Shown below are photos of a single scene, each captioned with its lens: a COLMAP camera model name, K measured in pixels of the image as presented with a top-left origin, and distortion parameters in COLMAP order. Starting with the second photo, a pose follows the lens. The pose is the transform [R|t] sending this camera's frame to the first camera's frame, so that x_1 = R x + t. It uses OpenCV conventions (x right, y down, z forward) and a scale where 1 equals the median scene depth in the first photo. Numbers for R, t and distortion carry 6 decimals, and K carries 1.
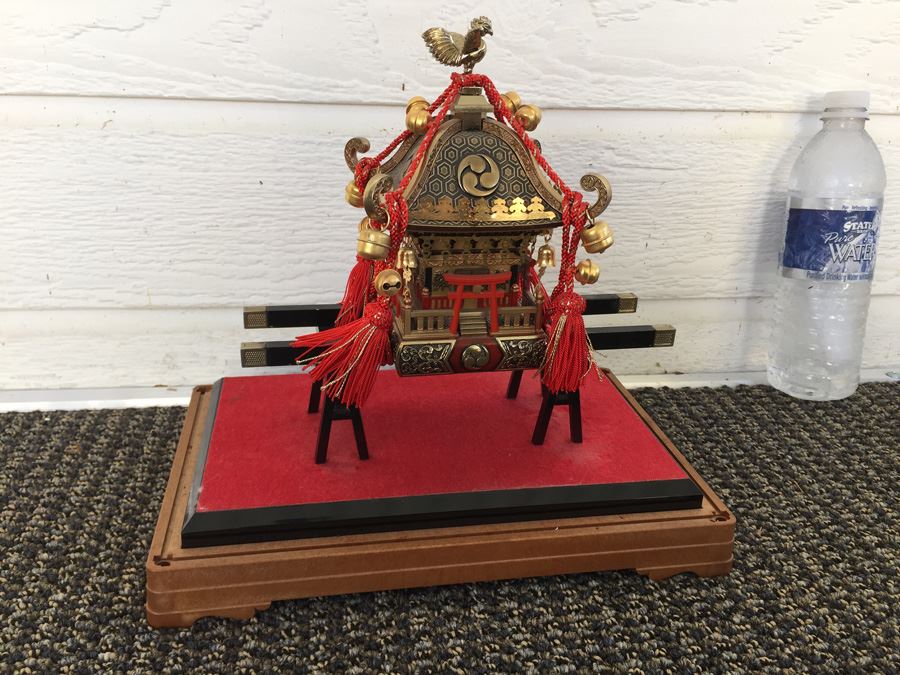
lens RADIAL K [[776.0, 0, 429.9], [0, 776.0, 339.0], [0, 0, 1]] dist [0.090574, -0.139793]
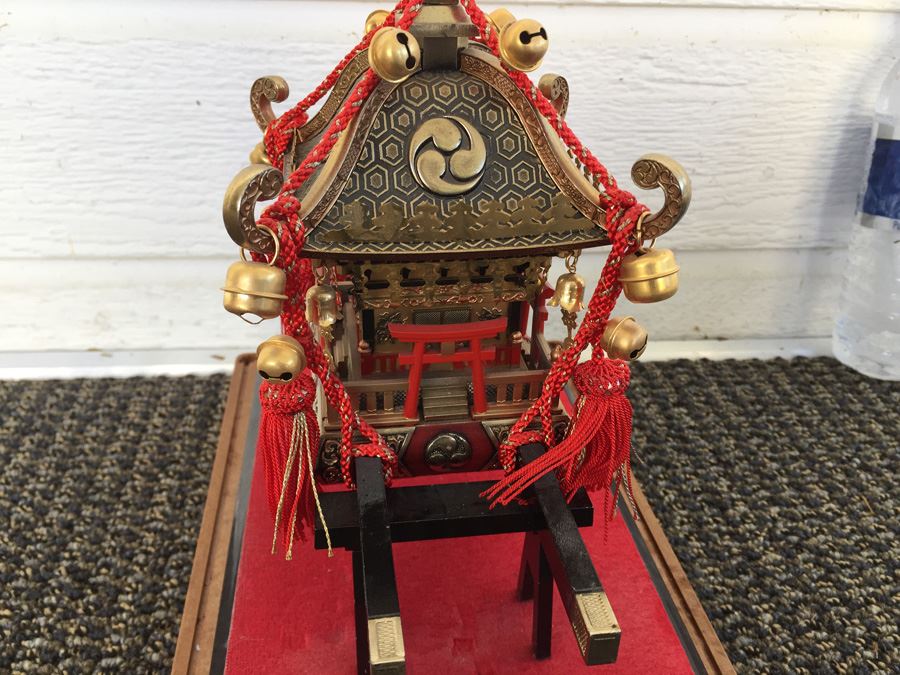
lens RADIAL K [[783.5, 0, 433.3], [0, 783.5, 336.1], [0, 0, 1]] dist [0.084233, -0.137543]
pose [[0.998908, 0.015297, -0.044146, 0.060527], [-0.010474, 0.994152, 0.107485, -0.054027], [0.045532, -0.106905, 0.993226, 0.189287]]
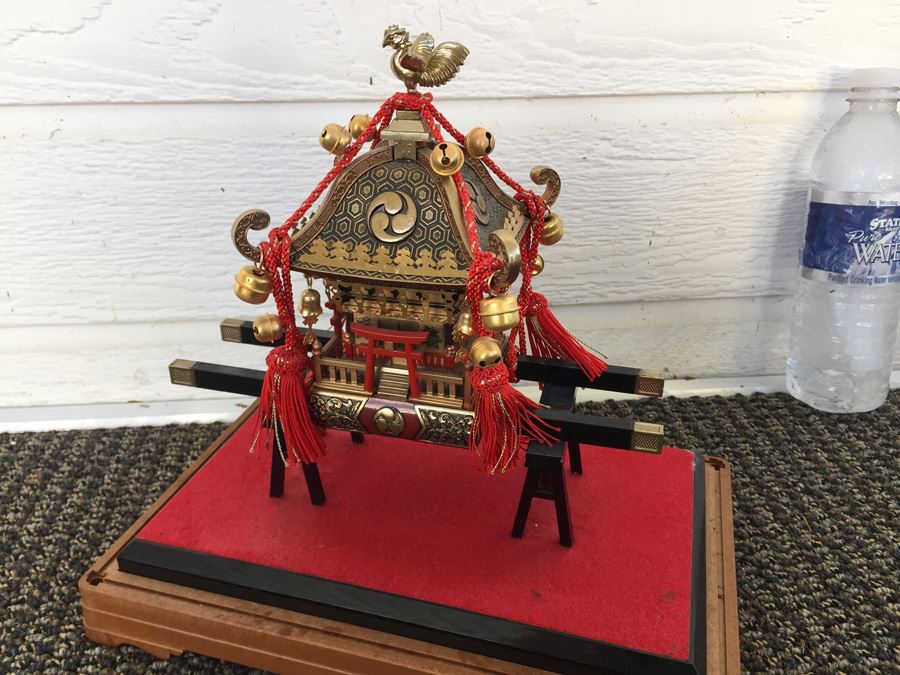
lens RADIAL K [[776.0, 0, 429.9], [0, 776.0, 339.0], [0, 0, 1]] dist [0.090574, -0.139793]
pose [[0.997714, -0.011626, -0.066569, 0.089423], [0.015938, 0.997783, 0.064622, -0.079183], [0.065670, -0.065535, 0.995687, 0.078267]]
